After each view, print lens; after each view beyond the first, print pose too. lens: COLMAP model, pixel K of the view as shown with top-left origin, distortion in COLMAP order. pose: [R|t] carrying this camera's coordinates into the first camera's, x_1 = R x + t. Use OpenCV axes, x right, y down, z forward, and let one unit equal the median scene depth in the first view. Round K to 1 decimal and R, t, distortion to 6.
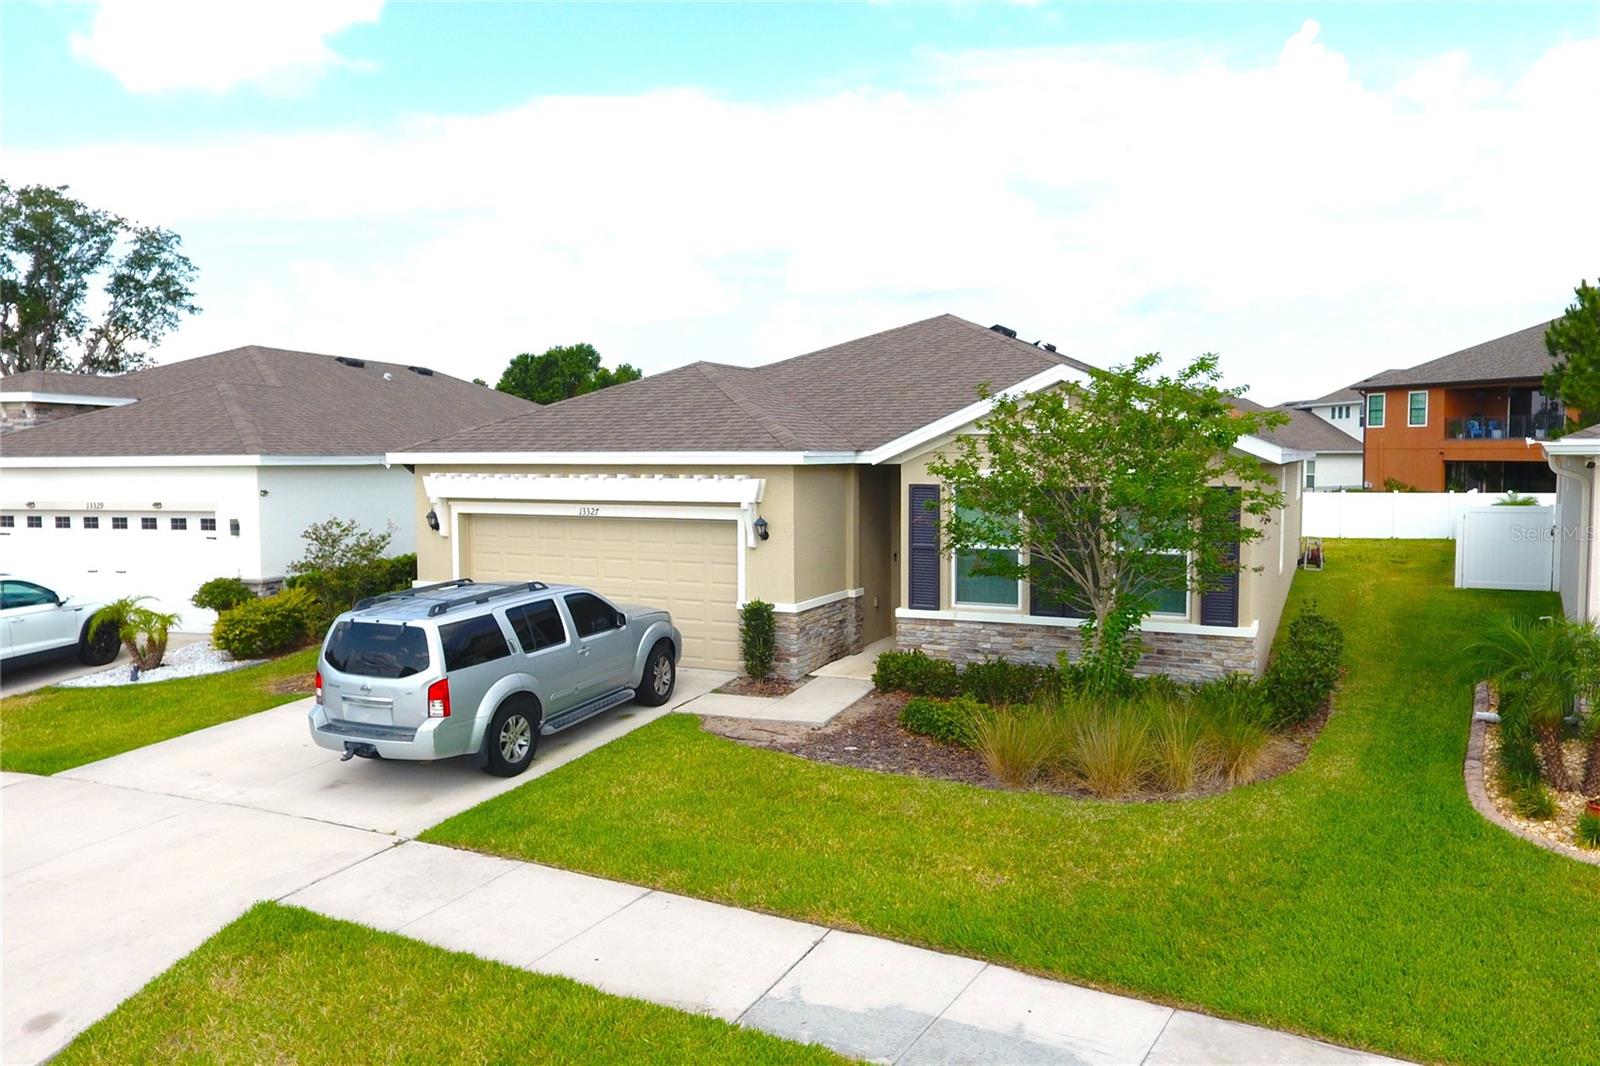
lens RADIAL K [[1142.7, 0, 800.0], [0, 1142.7, 533.0], [0, 0, 1]] dist [-0.004592, -0.002275]
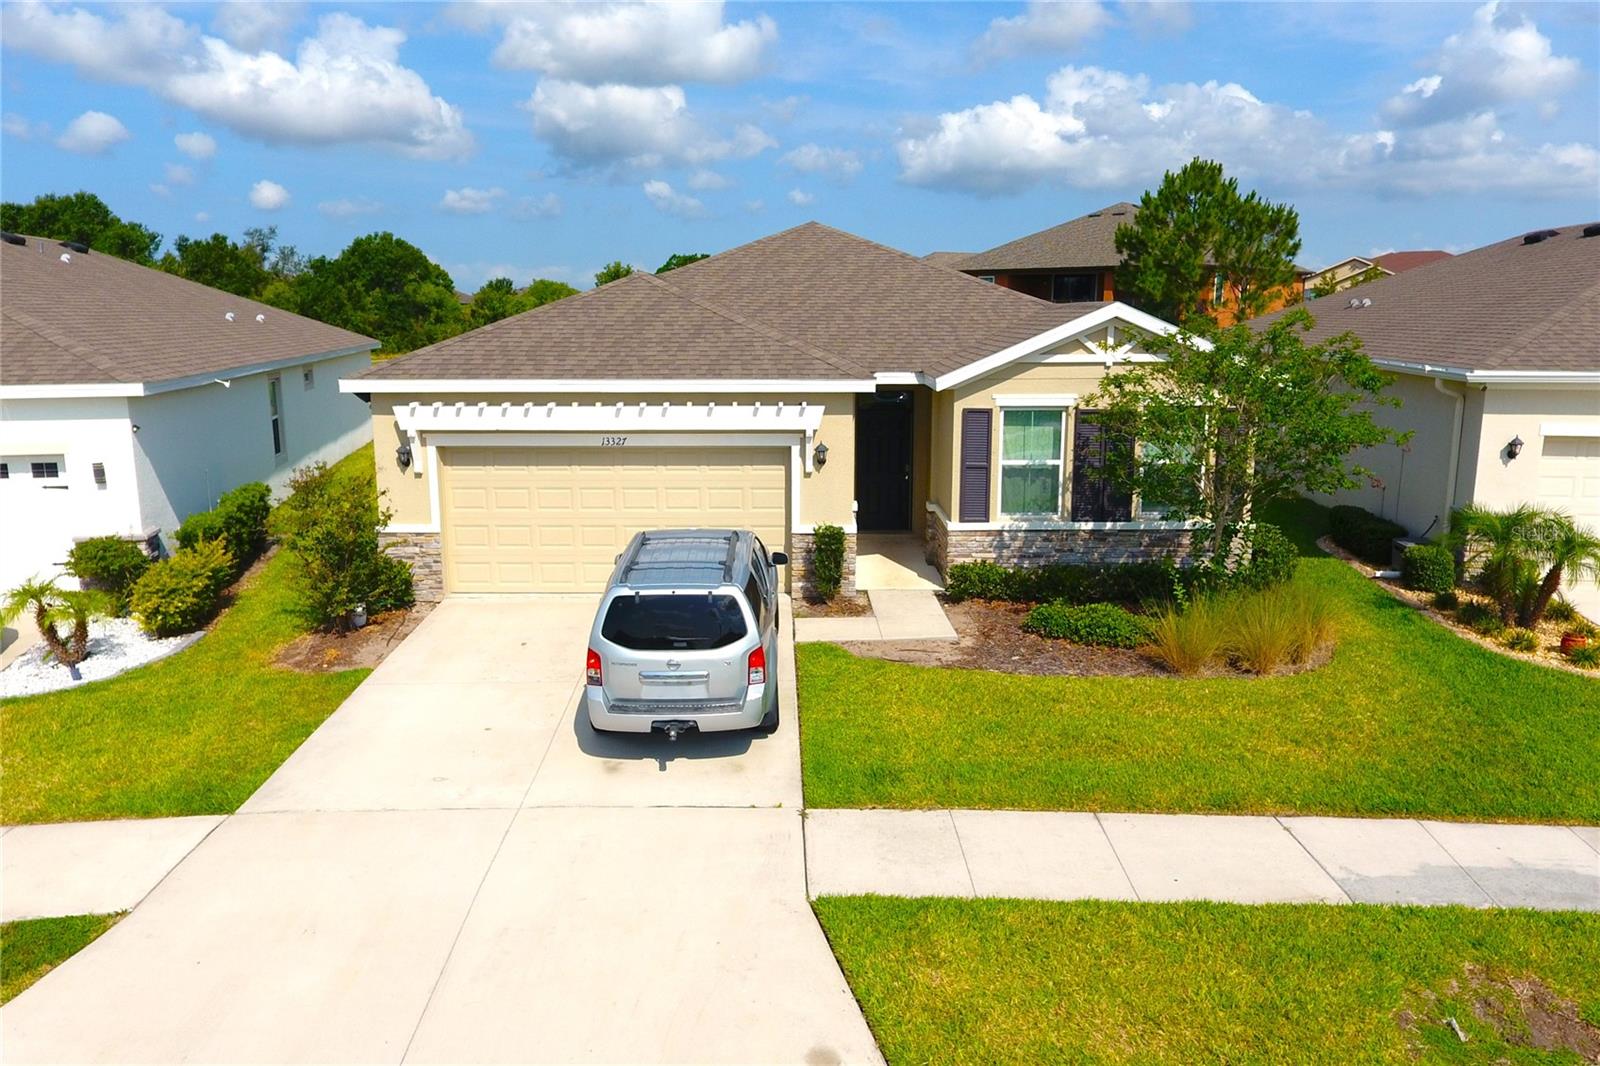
lens RADIAL K [[1132.9, 0, 800.0], [0, 1132.9, 533.0], [0, 0, 1]] dist [-0.001773, -0.004950]
pose [[0.904426, -0.078874, 0.419276, -0.523522], [0.027584, 0.991516, 0.127022, -0.068870], [-0.425738, -0.103316, 0.898929, 0.093850]]
